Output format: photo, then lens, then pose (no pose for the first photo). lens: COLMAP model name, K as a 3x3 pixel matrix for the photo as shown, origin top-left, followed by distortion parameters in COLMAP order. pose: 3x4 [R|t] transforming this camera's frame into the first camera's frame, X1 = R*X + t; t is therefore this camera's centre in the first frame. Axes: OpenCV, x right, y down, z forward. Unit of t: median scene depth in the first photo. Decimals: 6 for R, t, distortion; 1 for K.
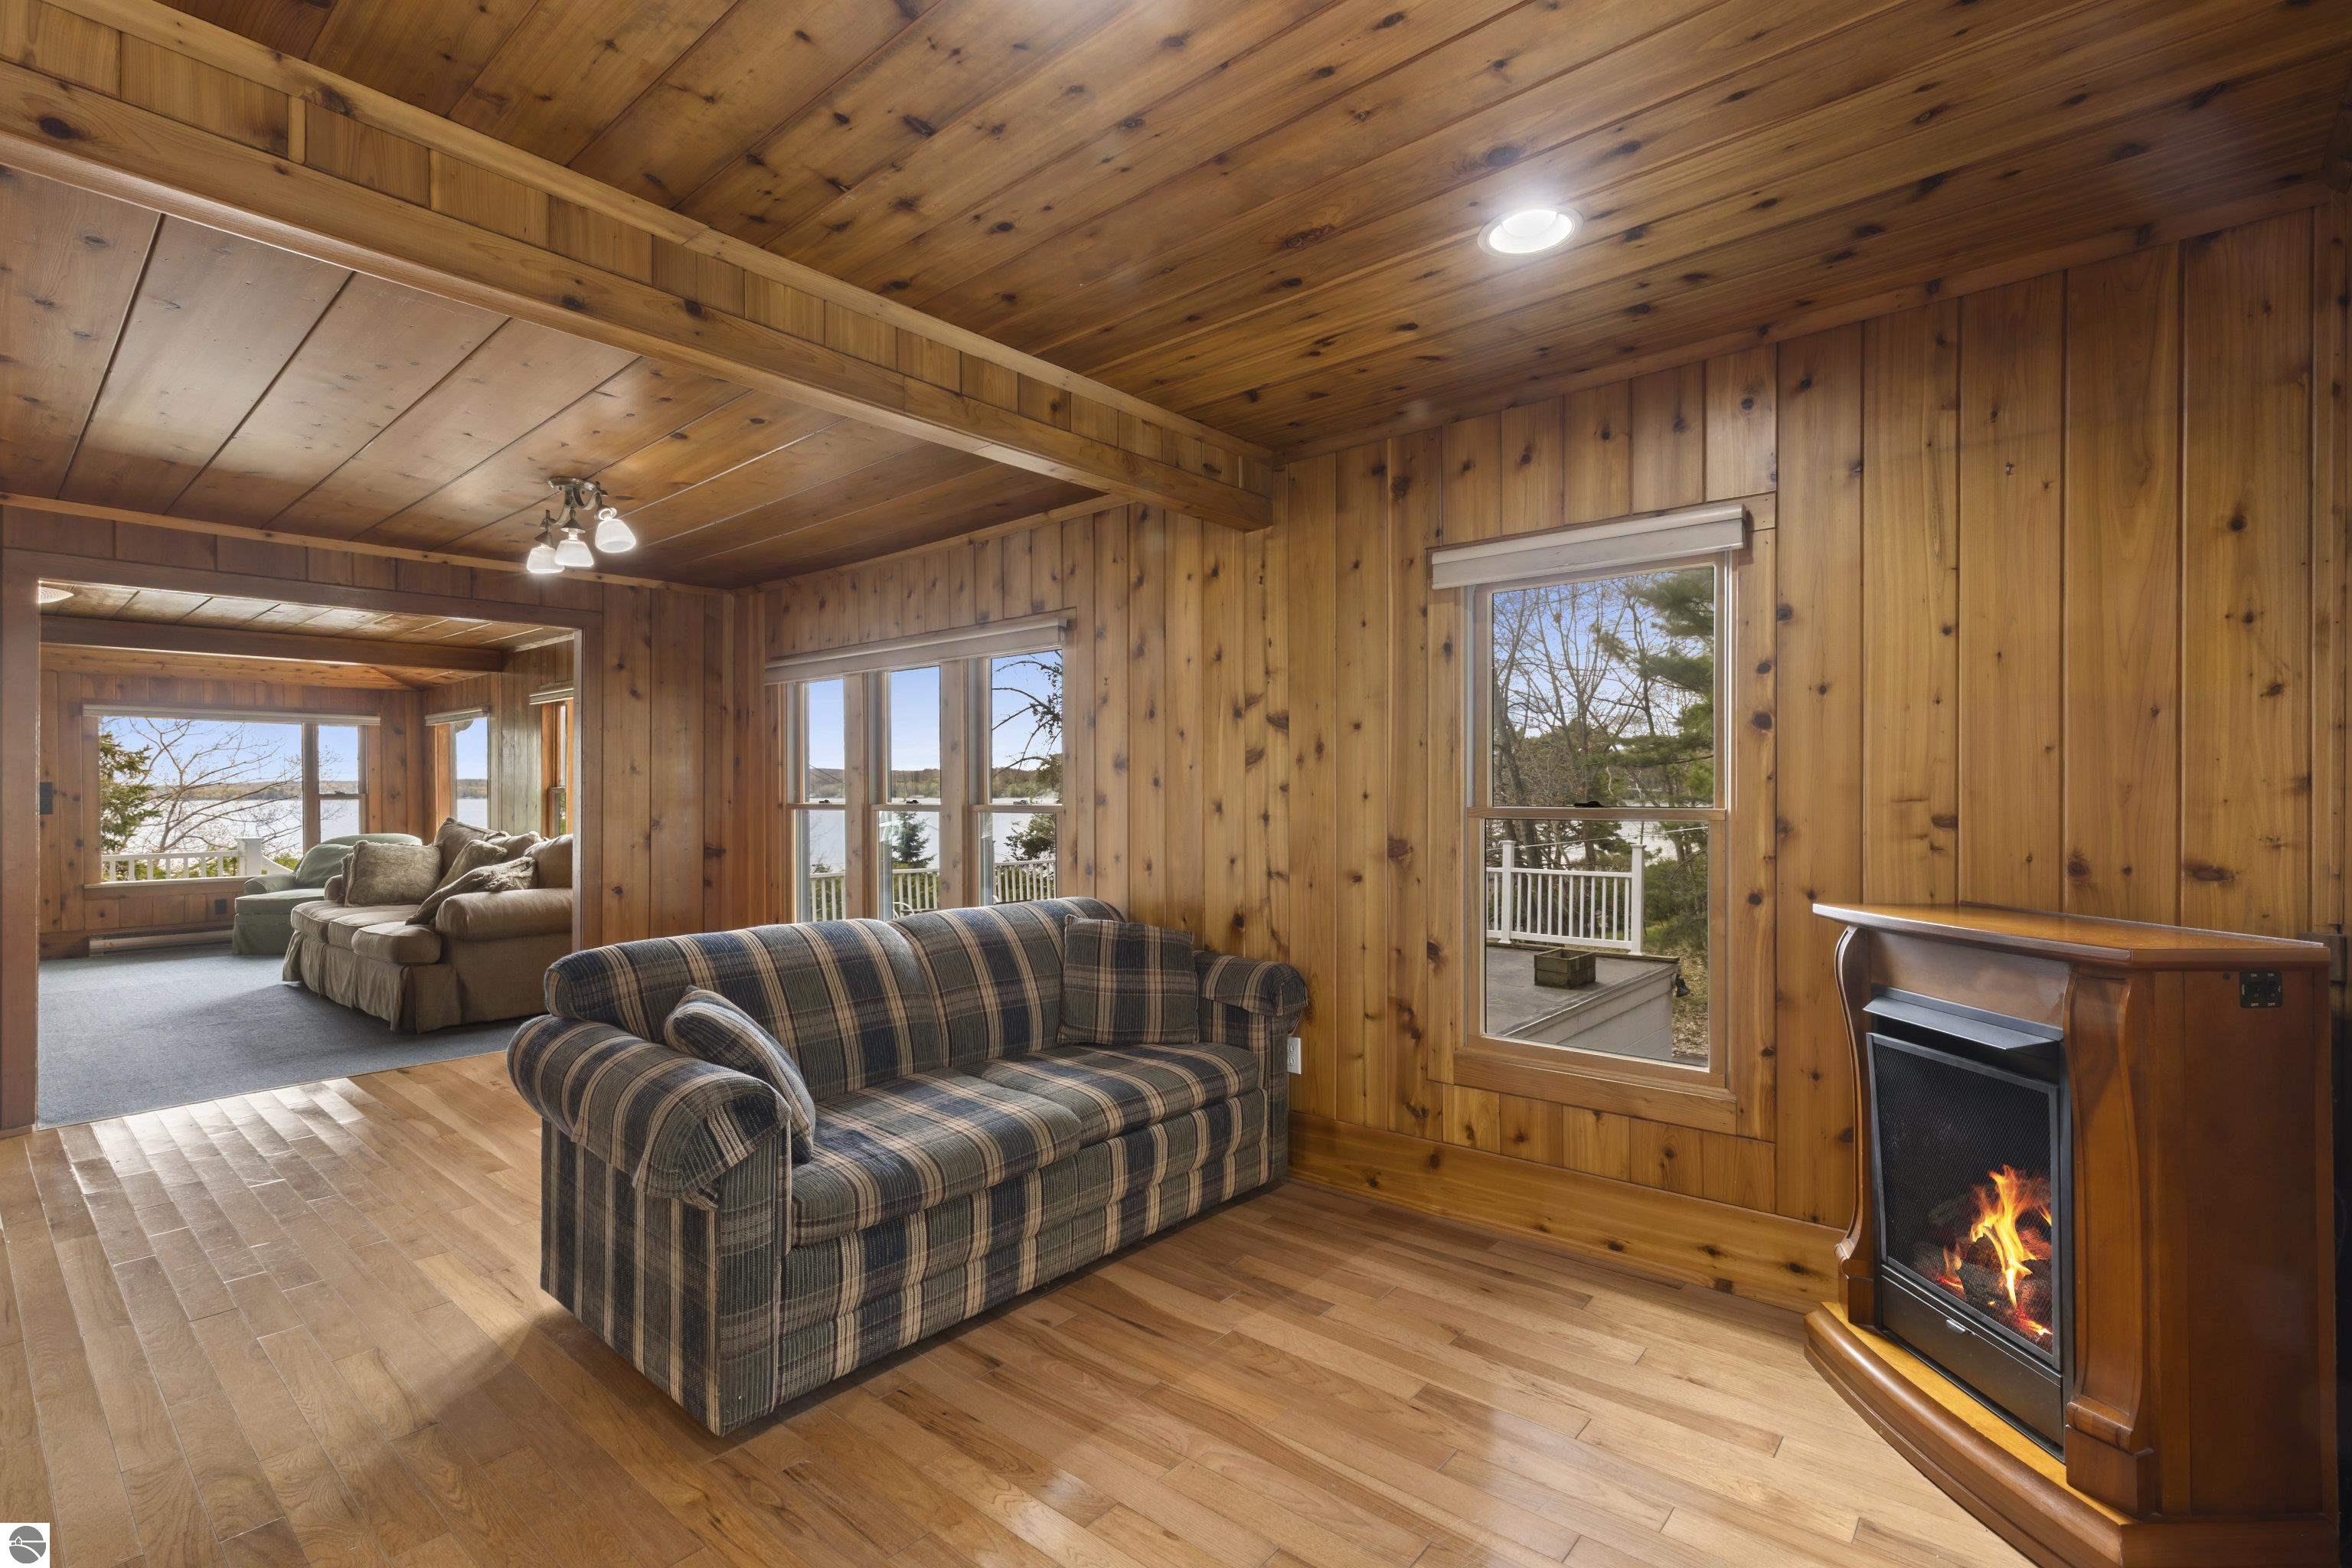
lens RADIAL K [[1057.2, 0, 1184.1], [0, 1057.2, 787.6], [0, 0, 1]] dist [0.008511, -0.000106]
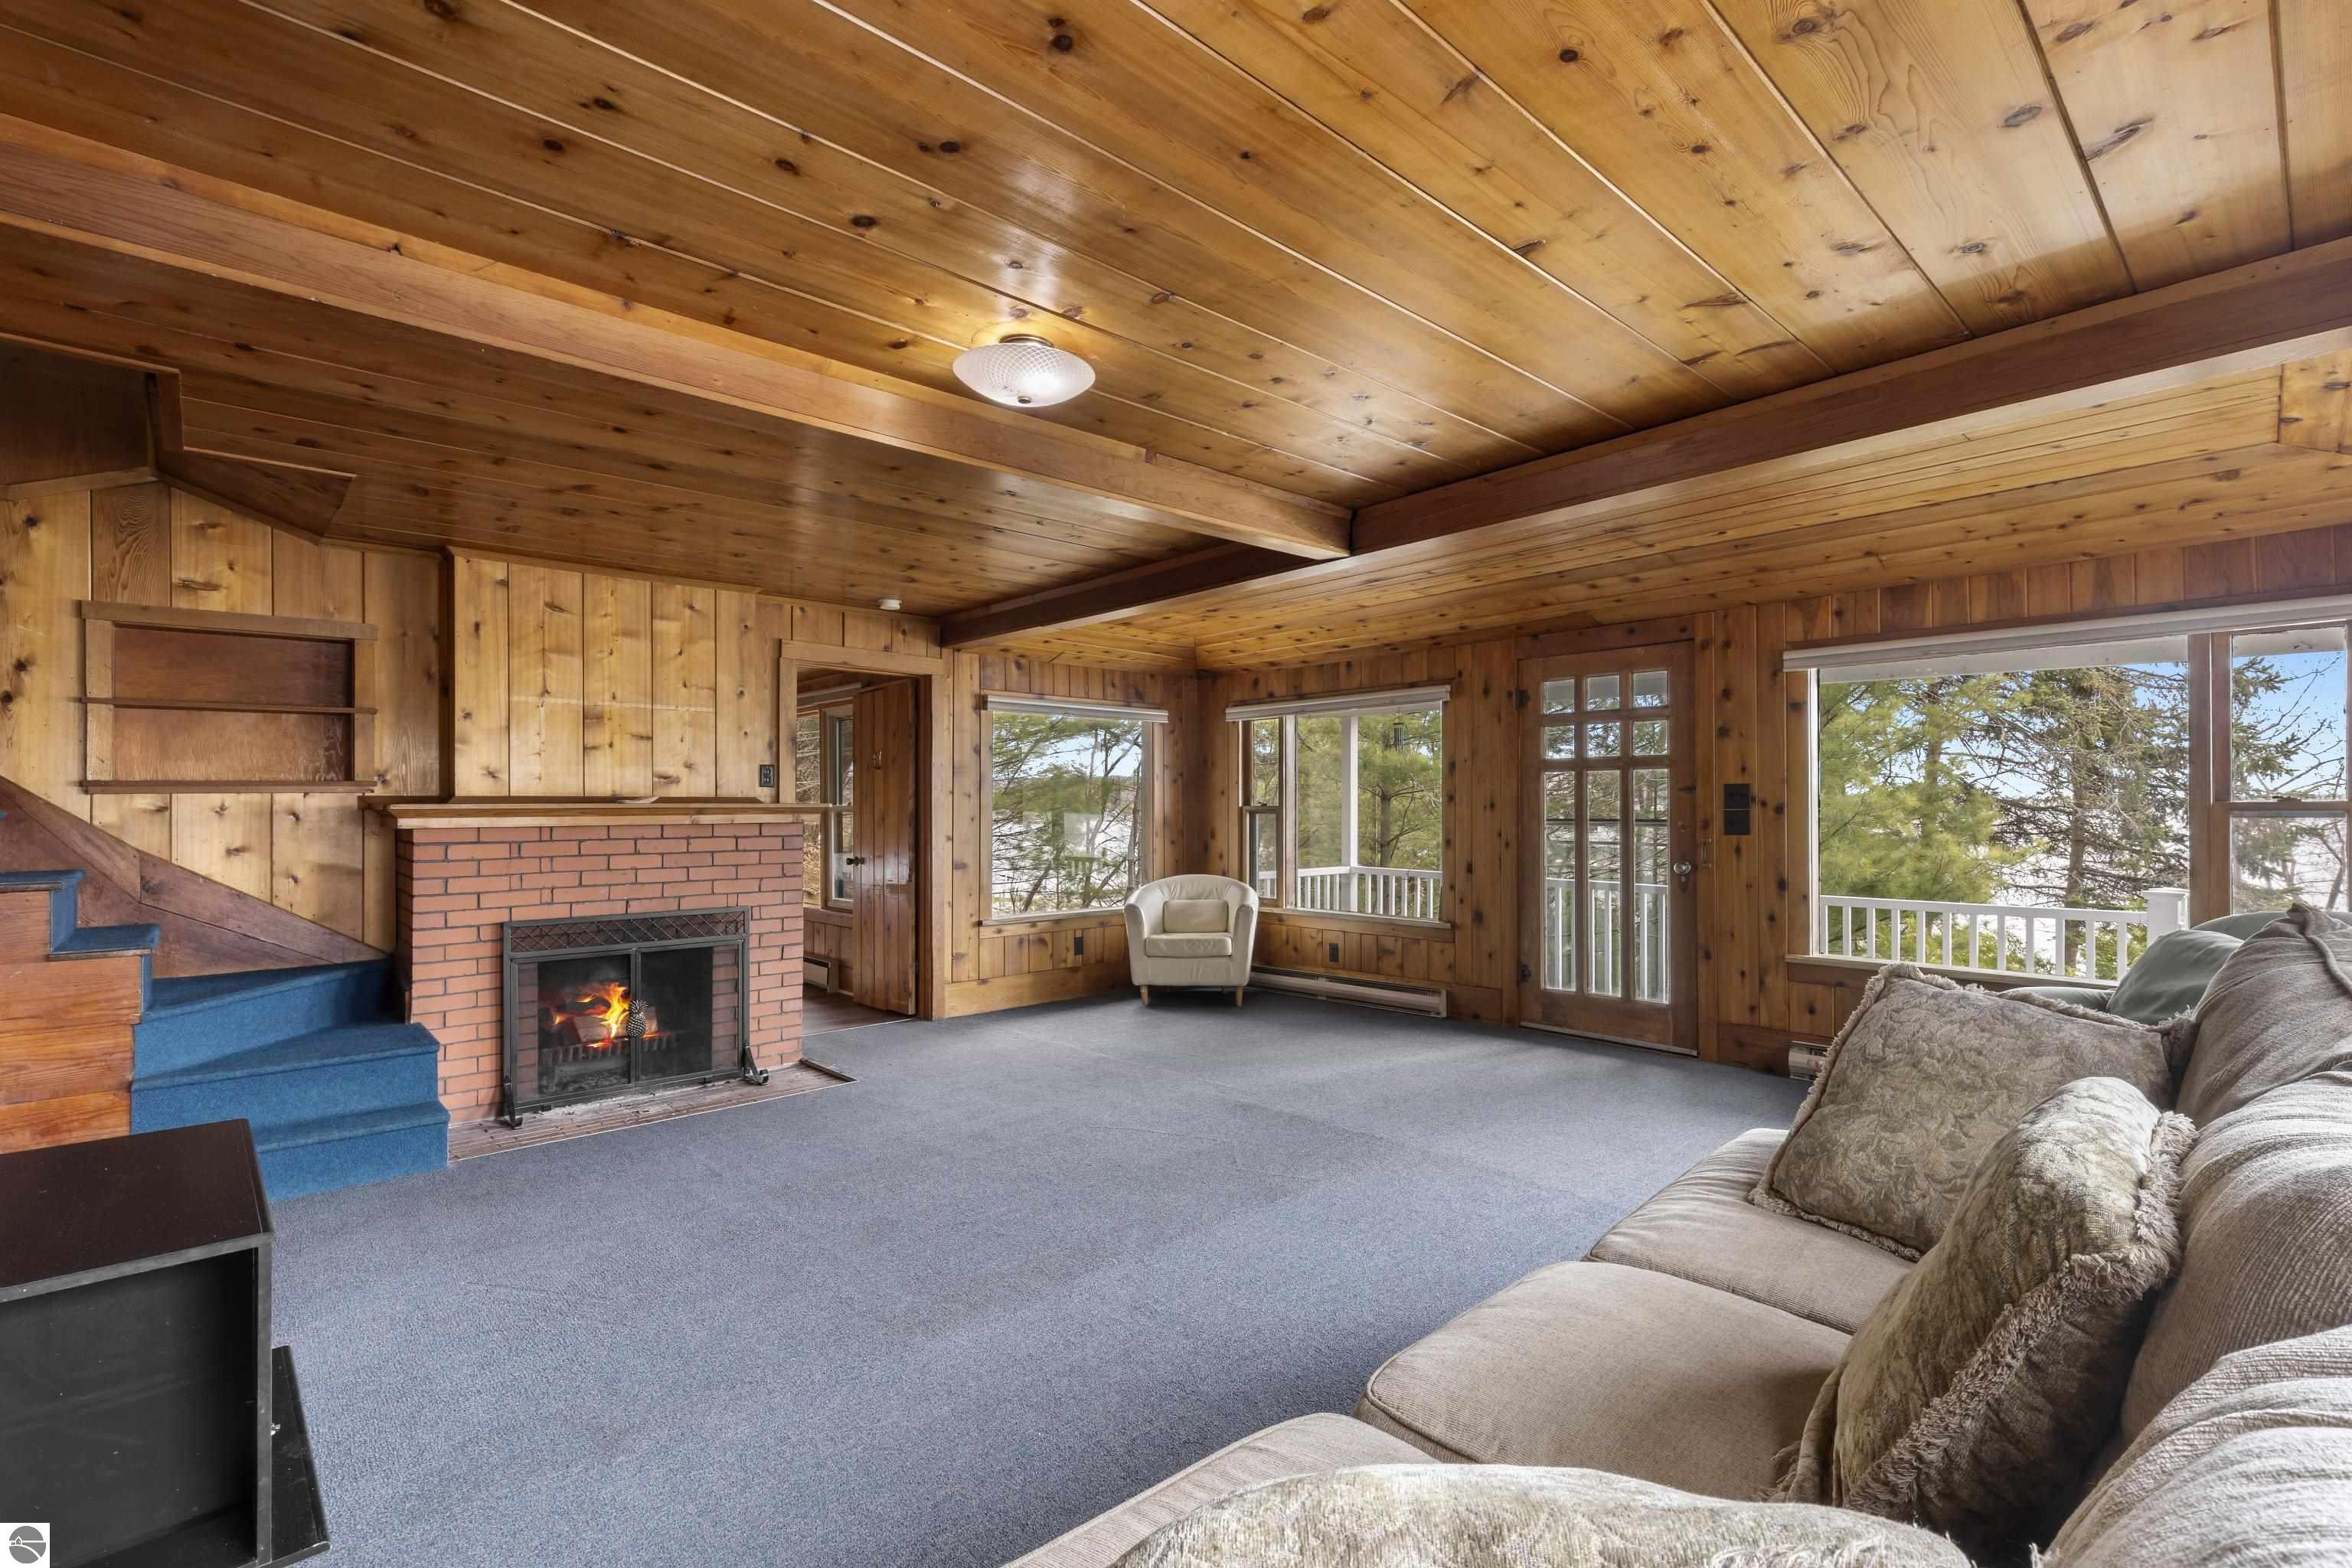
lens RADIAL K [[1057.5, 0, 1192.1], [0, 1057.5, 804.3], [0, 0, 1]] dist [0.001839, -0.000149]
pose [[-0.100181, 0.001094, -0.994969, -0.405323], [0.007991, 0.999968, 0.000295, 0.004172], [0.994937, -0.007922, -0.100186, 0.722156]]
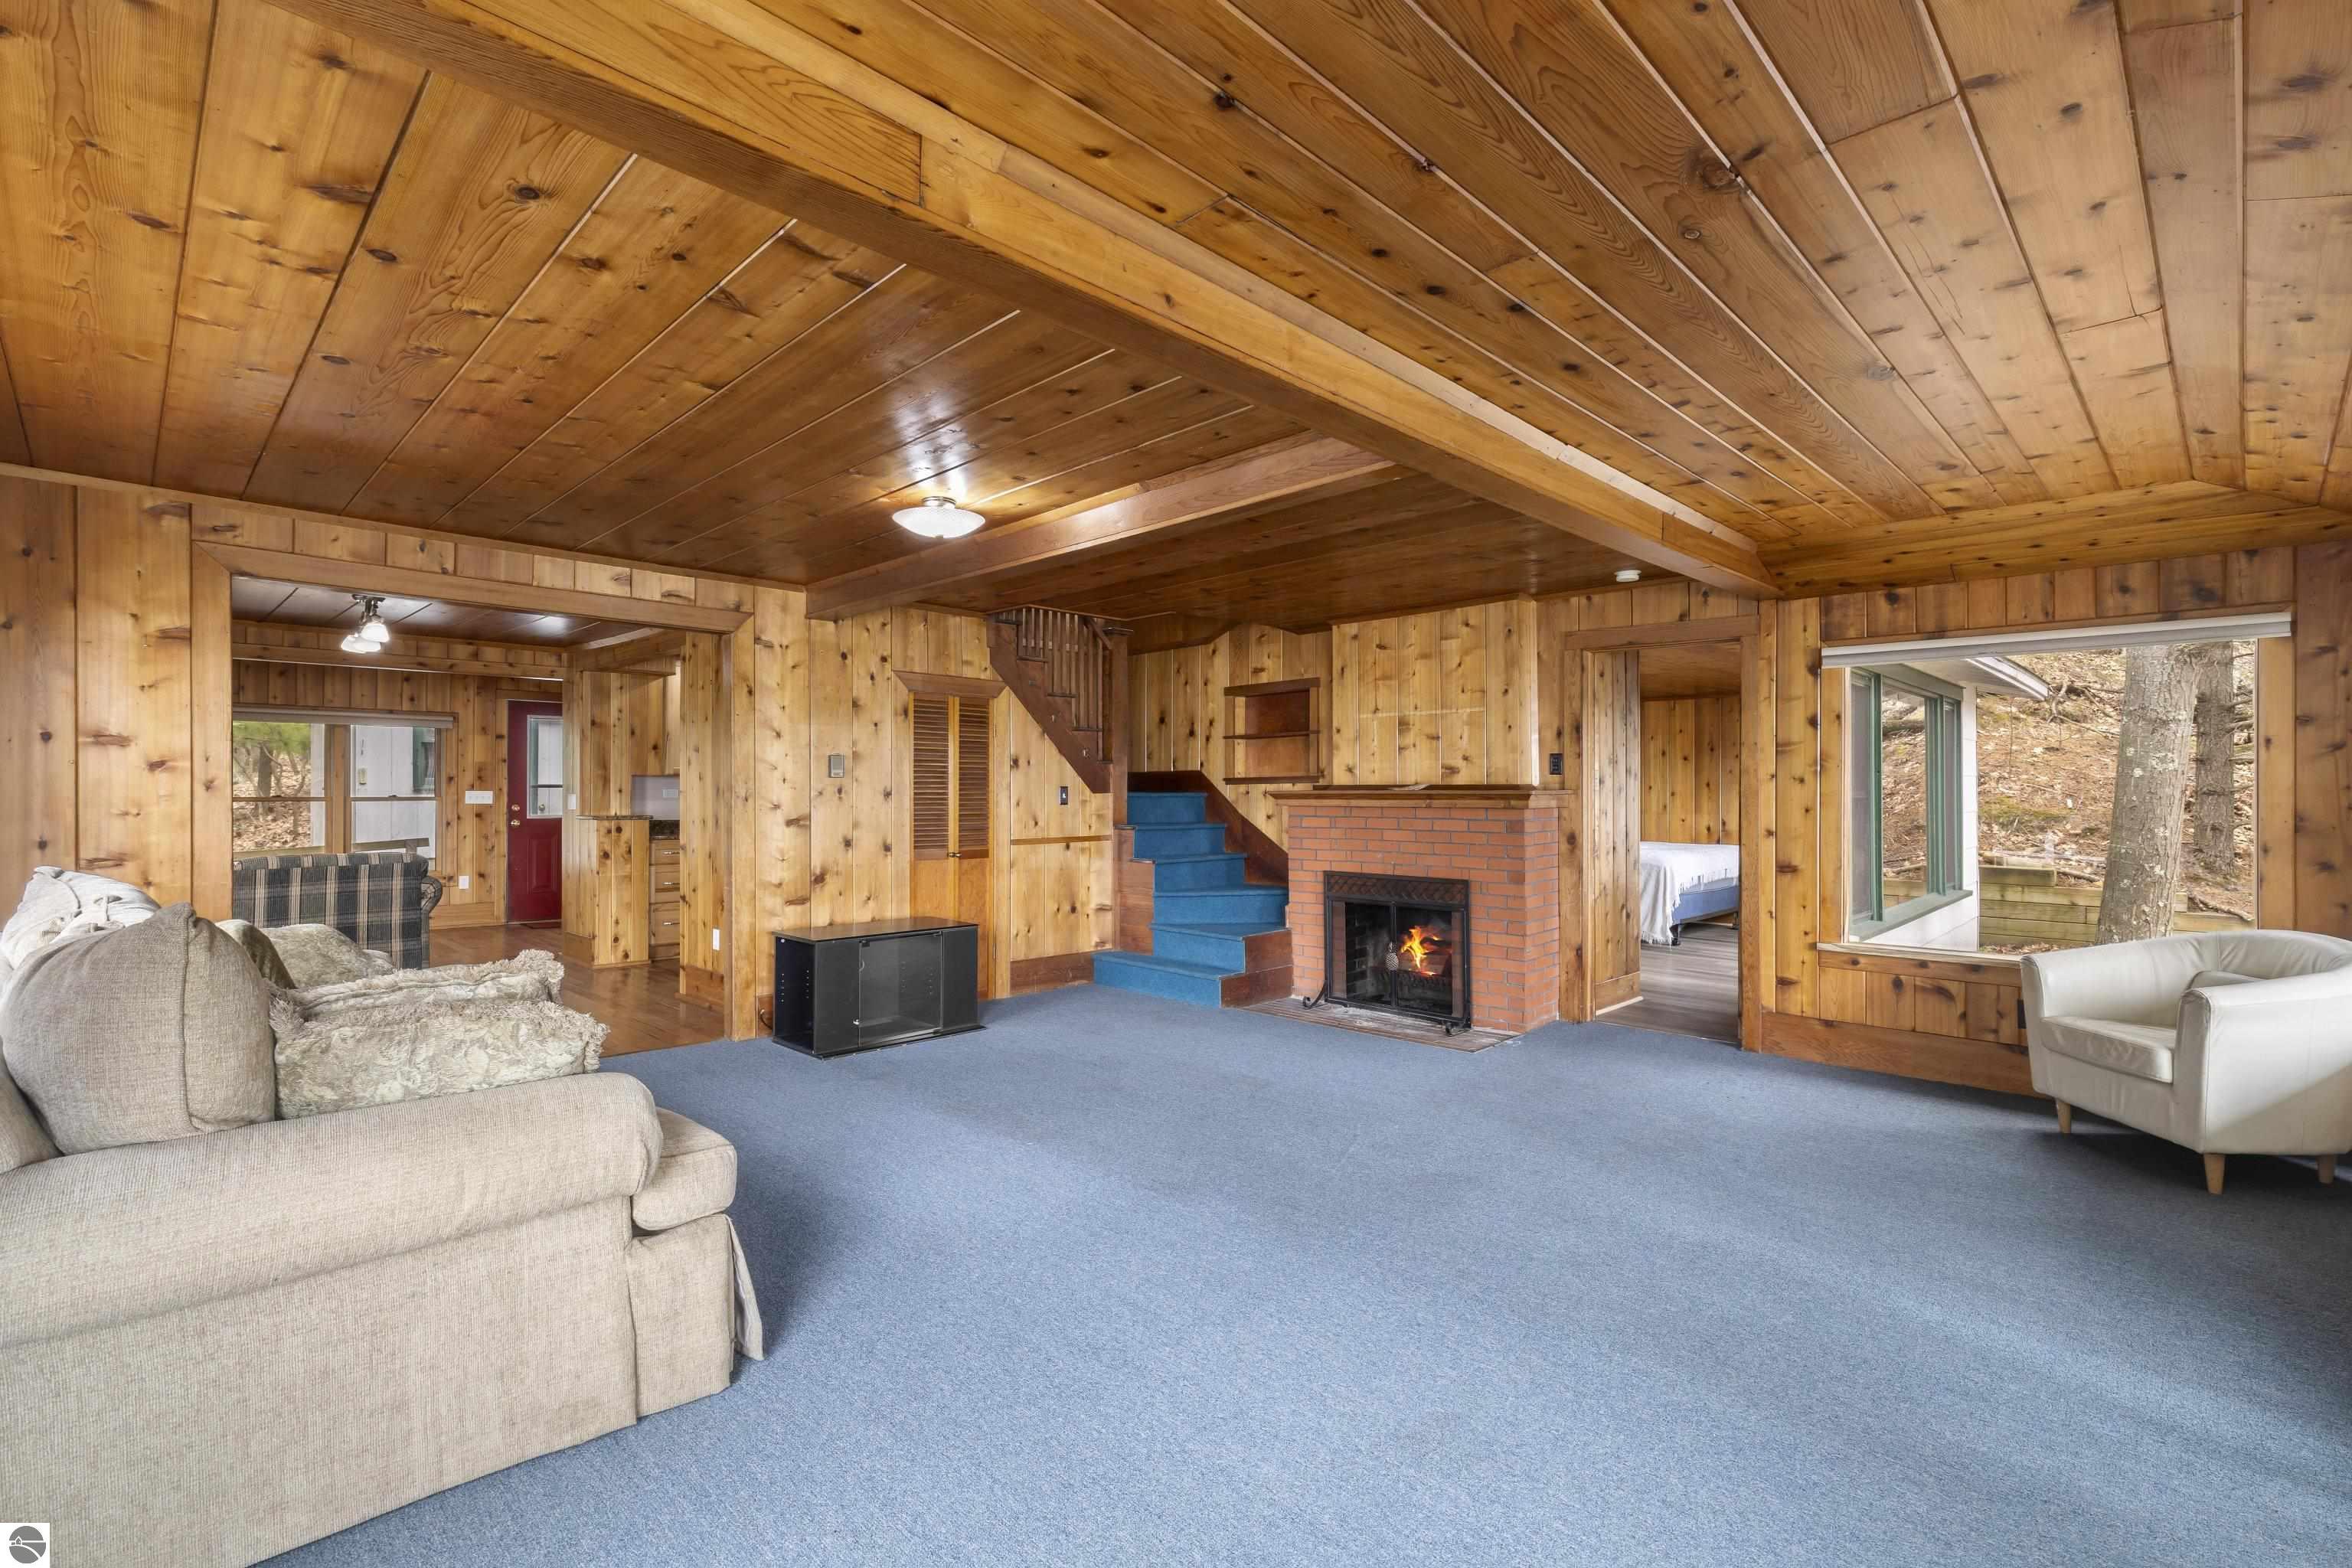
lens RADIAL K [[1057.2, 0, 1184.1], [0, 1057.2, 787.6], [0, 0, 1]] dist [0.008511, -0.000106]
pose [[-0.998301, 0.003199, 0.058176, -0.841440], [0.002873, 0.999980, -0.005693, 0.003329], [-0.058193, -0.005517, -0.998290, 1.114894]]
